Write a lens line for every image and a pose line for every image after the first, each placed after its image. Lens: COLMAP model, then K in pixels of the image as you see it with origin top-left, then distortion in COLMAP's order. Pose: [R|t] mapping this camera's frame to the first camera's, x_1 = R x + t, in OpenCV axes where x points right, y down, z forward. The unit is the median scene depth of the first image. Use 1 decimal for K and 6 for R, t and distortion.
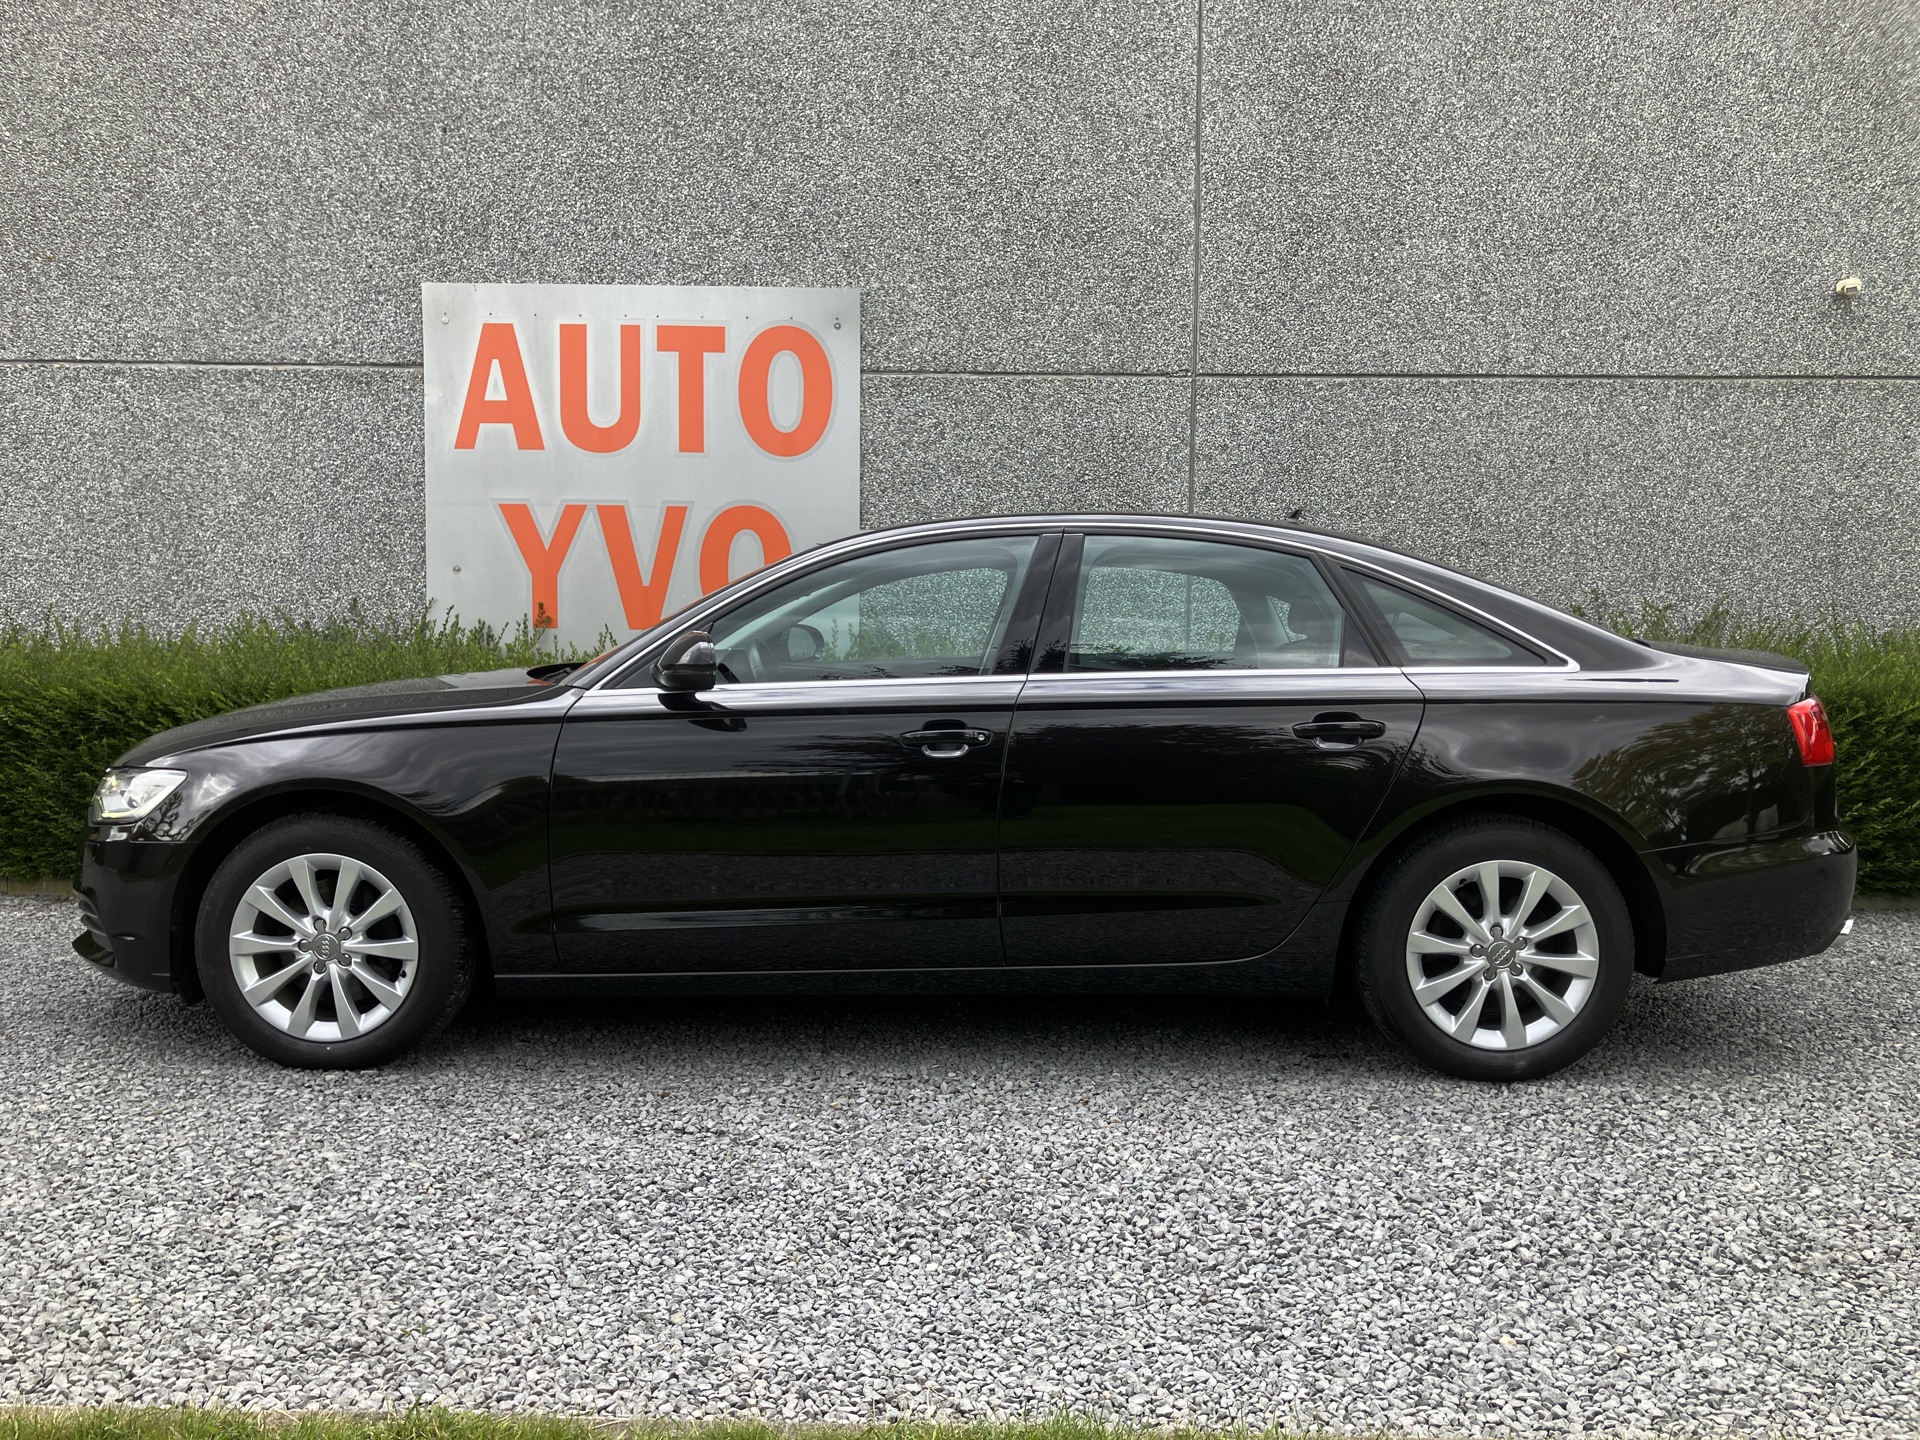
lens RADIAL K [[1590.9, 0, 955.1], [0, 1590.9, 731.3], [0, 0, 1]] dist [0.035600, -0.037756]
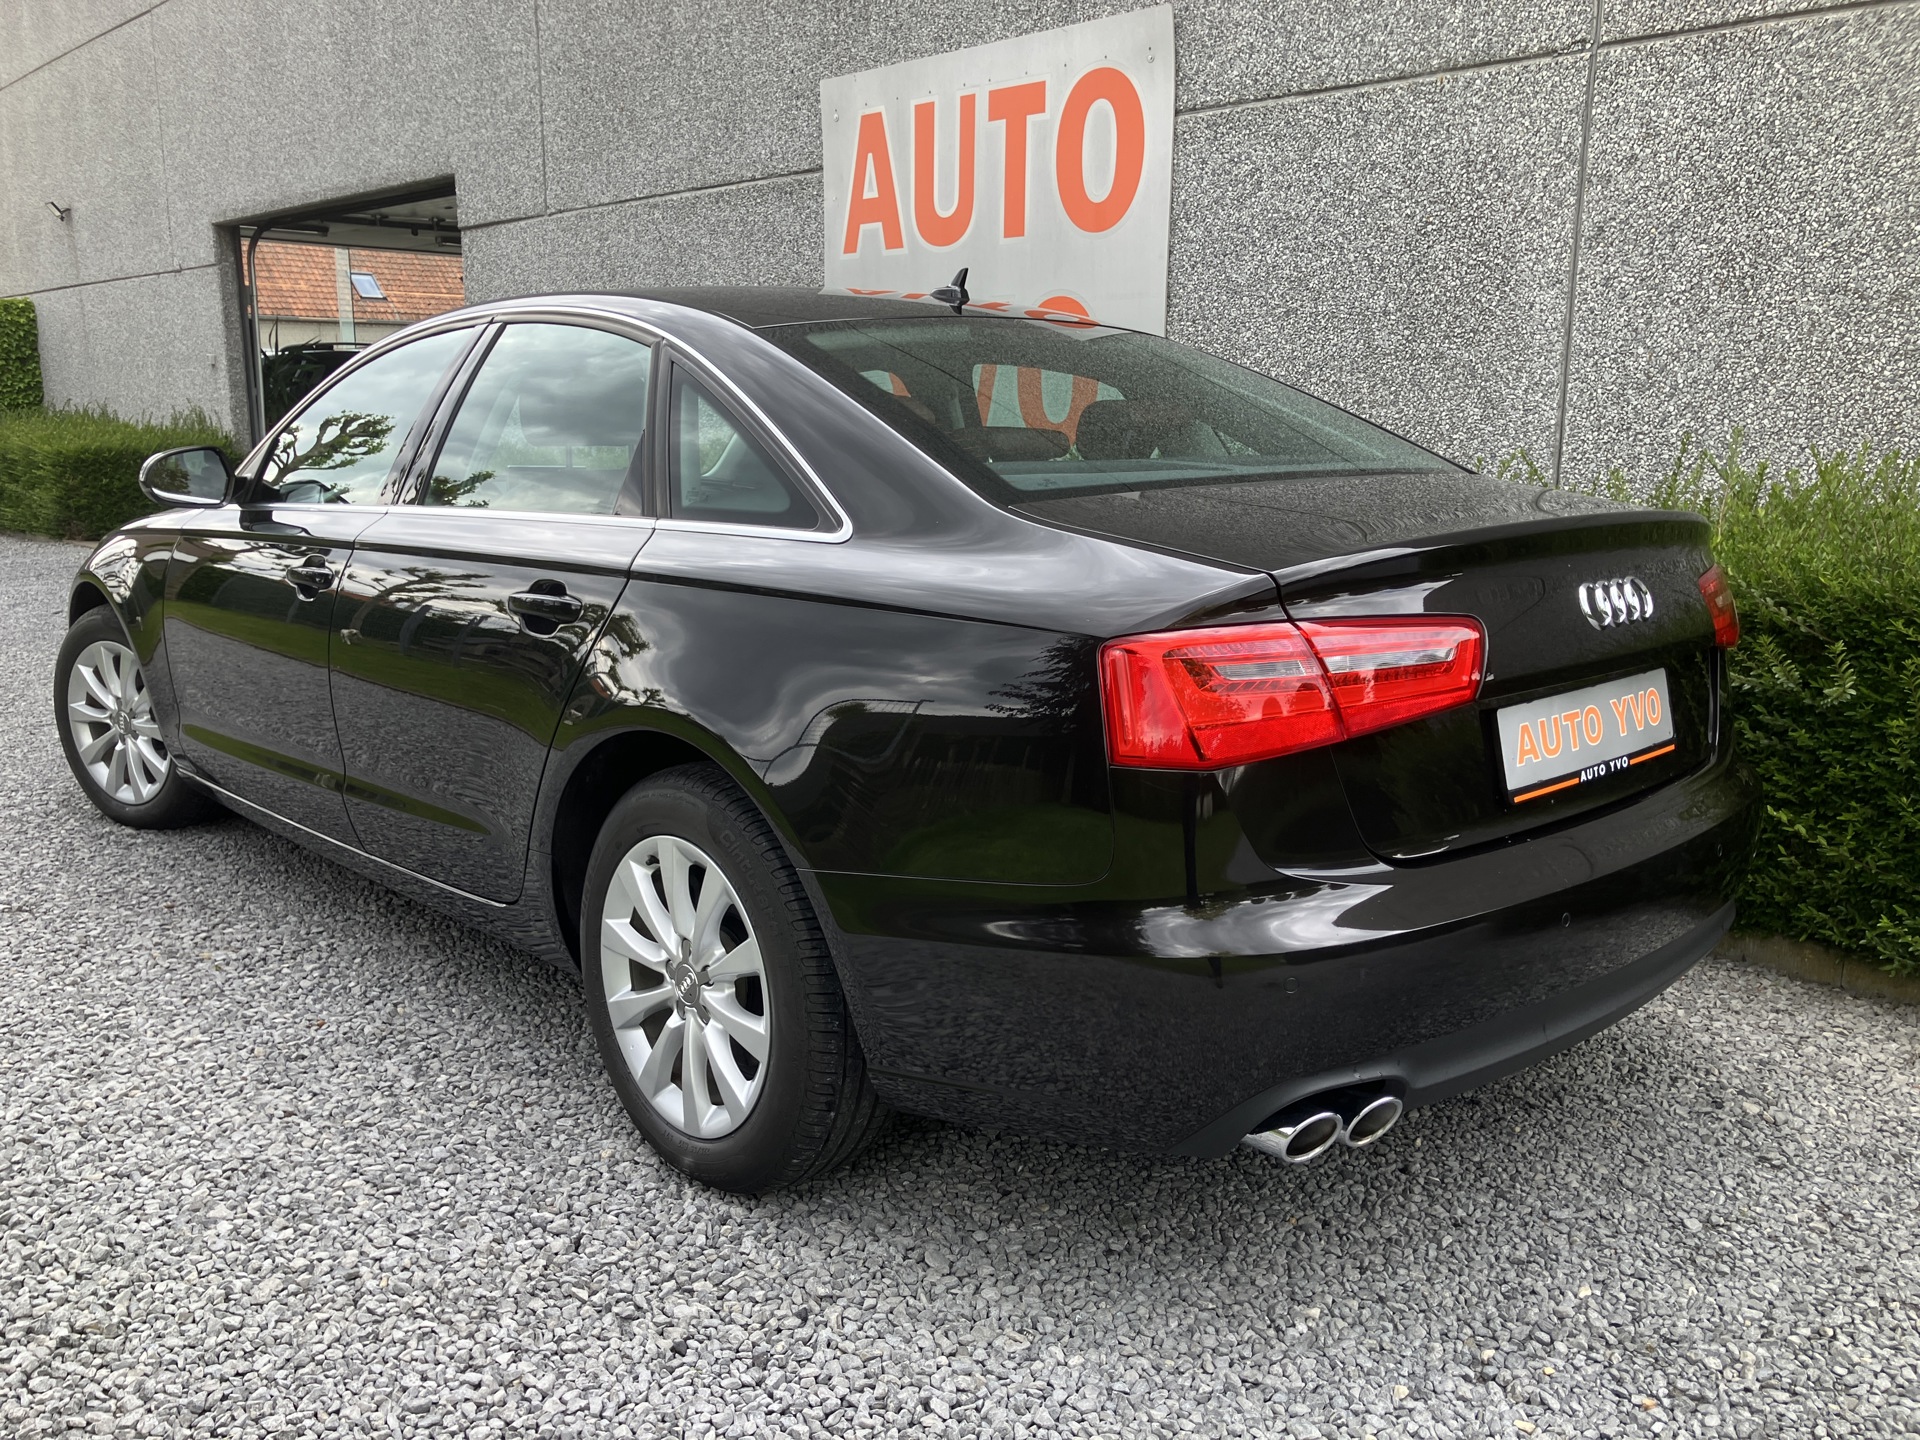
lens RADIAL K [[1590.9, 0, 940.9], [0, 1590.9, 721.6], [0, 0, 1]] dist [0.035600, -0.037756]
pose [[0.683402, 0.138241, -0.716835, 0.470009], [-0.055533, 0.988907, 0.137767, -0.030764], [0.727927, -0.054342, 0.683497, 0.359117]]
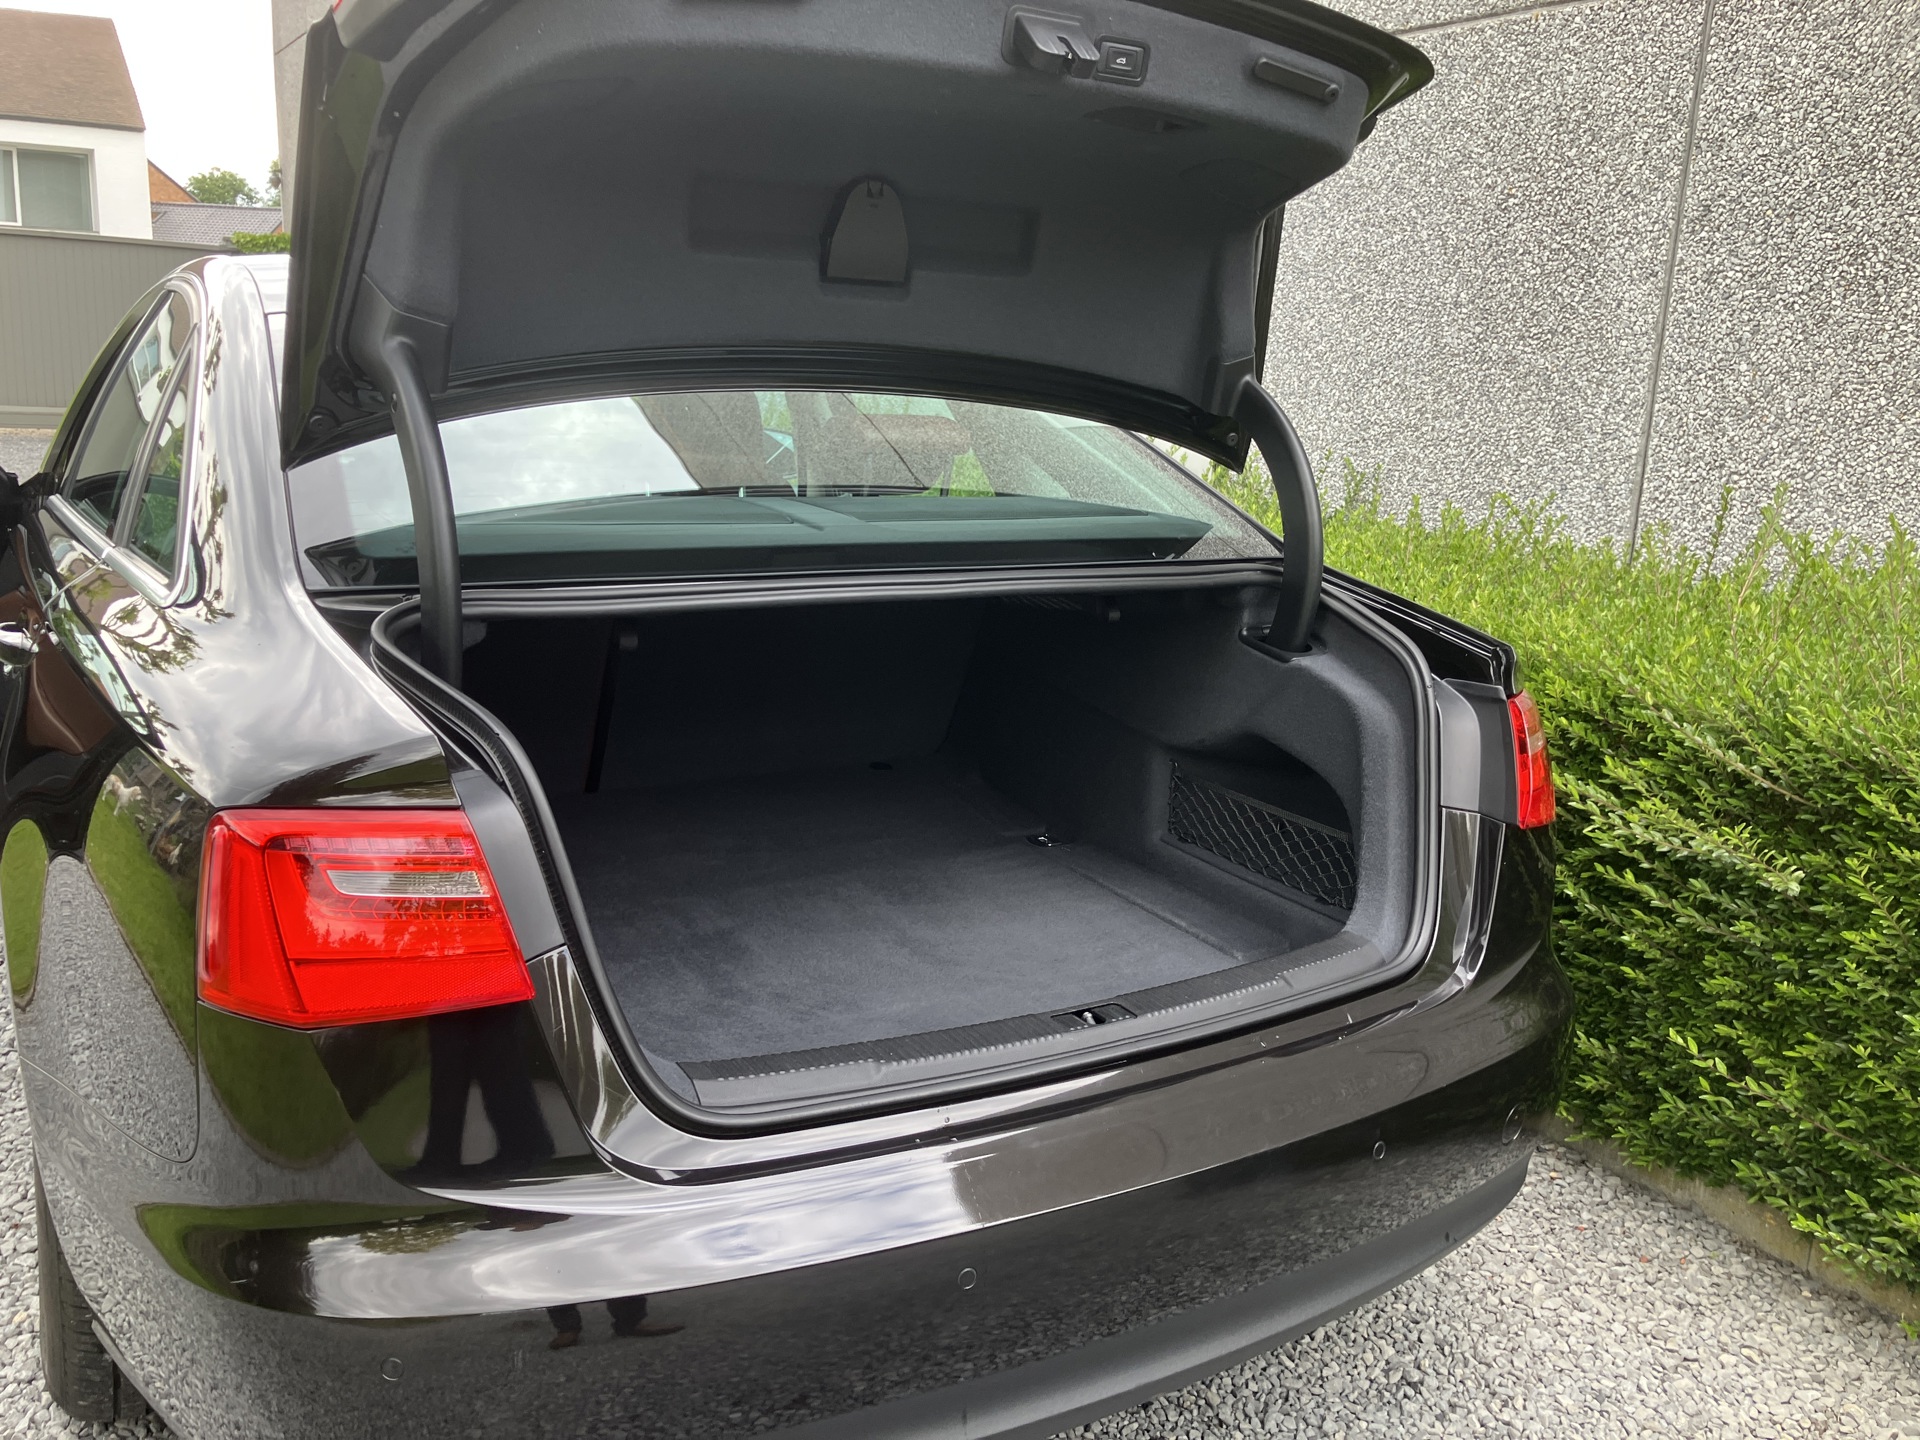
lens RADIAL K [[1590.9, 0, 971.1], [0, 1590.9, 713.0], [0, 0, 1]] dist [0.035600, -0.037756]
pose [[0.533697, 0.202789, -0.821002, 0.485300], [-0.105960, 0.979208, 0.172986, -0.060184], [0.839012, -0.005329, 0.544088, 0.534739]]
